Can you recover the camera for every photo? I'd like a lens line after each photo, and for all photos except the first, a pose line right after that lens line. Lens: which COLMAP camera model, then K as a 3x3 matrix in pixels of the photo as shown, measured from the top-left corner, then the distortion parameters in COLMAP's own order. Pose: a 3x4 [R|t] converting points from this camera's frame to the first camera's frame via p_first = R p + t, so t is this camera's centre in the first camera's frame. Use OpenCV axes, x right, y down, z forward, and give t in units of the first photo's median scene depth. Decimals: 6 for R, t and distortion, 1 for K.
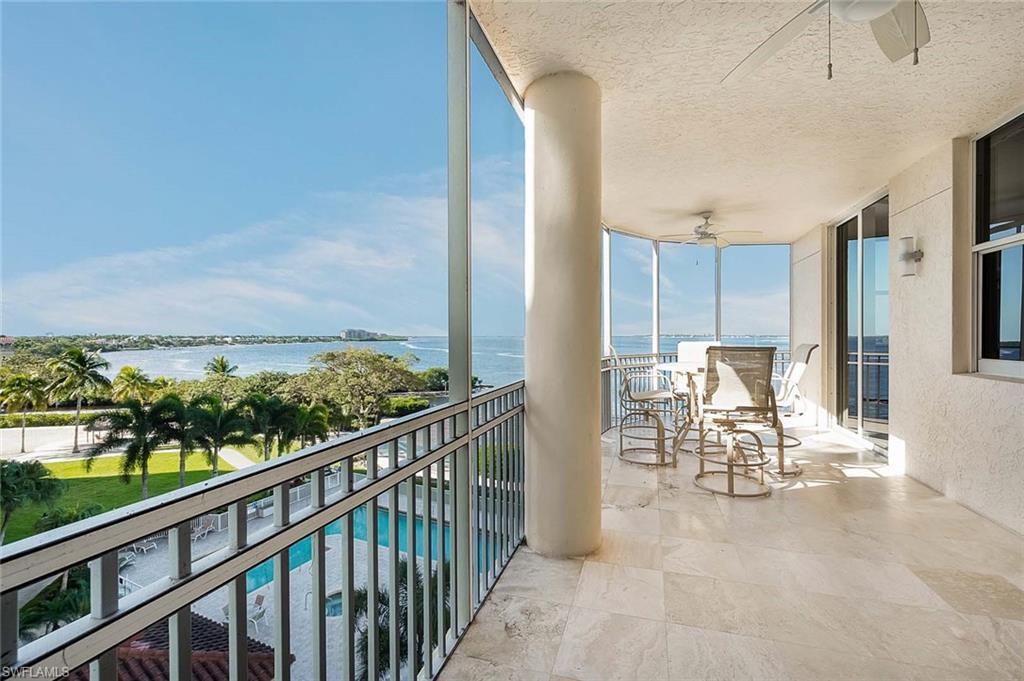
lens RADIAL K [[441.2, 0, 515.1], [0, 441.2, 337.4], [0, 0, 1]] dist [-0.004452, -0.000130]
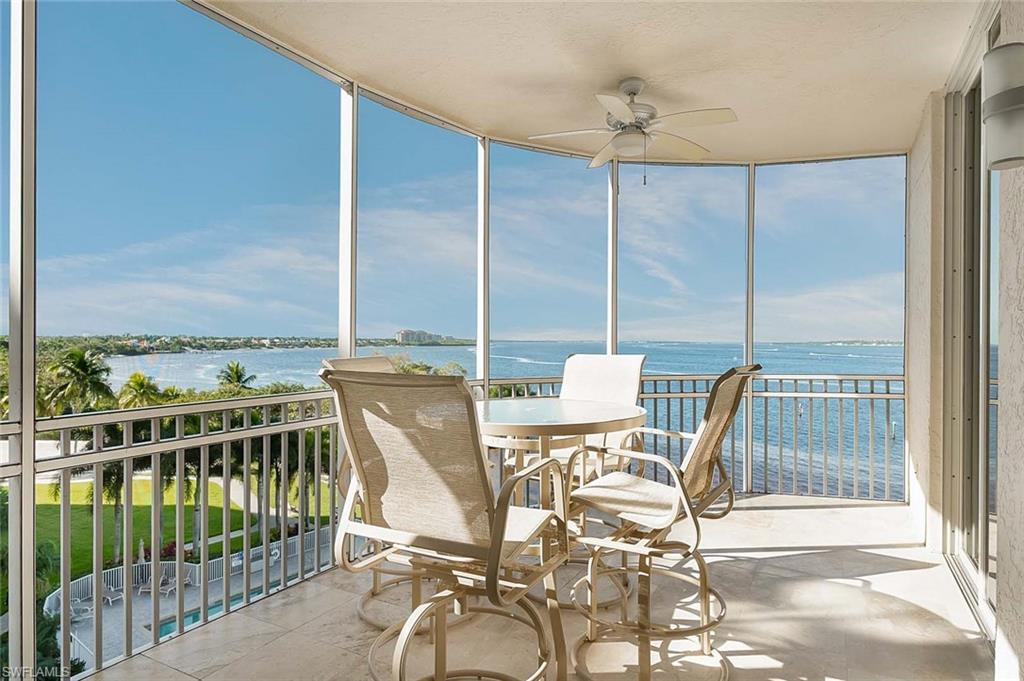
lens RADIAL K [[601.6, 0, 503.1], [0, 601.6, 344.3], [0, 0, 1]] dist [-0.001741, -0.000891]
pose [[0.975897, 0.010382, -0.217985, 0.046140], [-0.009577, 0.999943, 0.004749, -0.000605], [0.218021, -0.002547, 0.975941, 0.036016]]
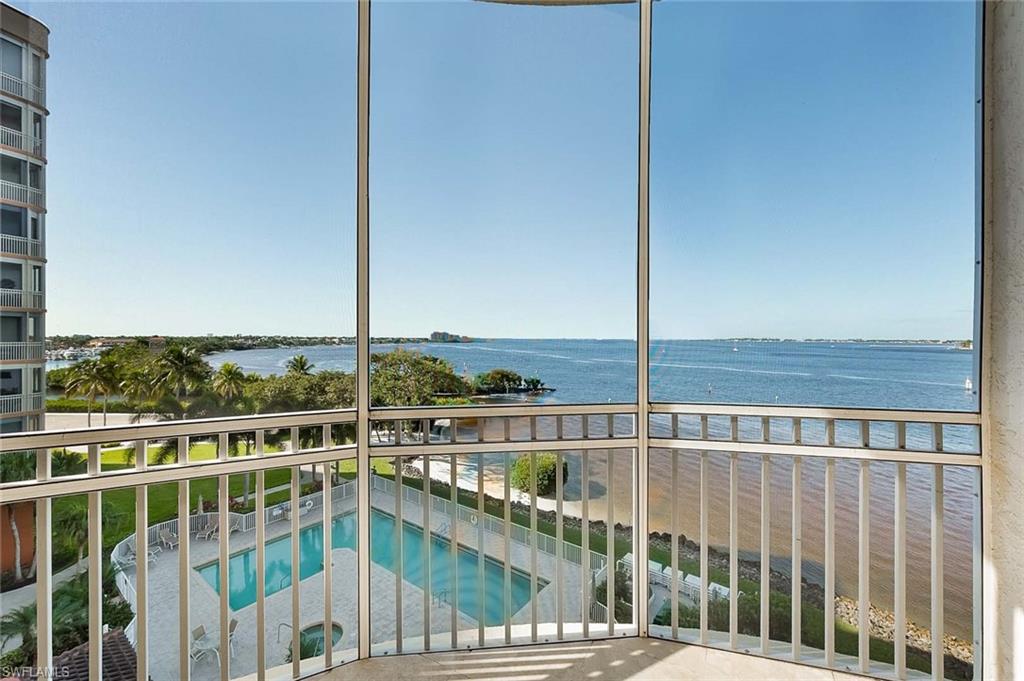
lens RADIAL K [[410.9, 0, 514.4], [0, 410.9, 340.3], [0, 0, 1]] dist [0.002131, 0.000141]
pose [[0.979835, 0.006731, -0.199694, 0.059892], [-0.006516, 0.999977, 0.001736, -0.000903], [0.199701, -0.000399, 0.979857, 0.102680]]
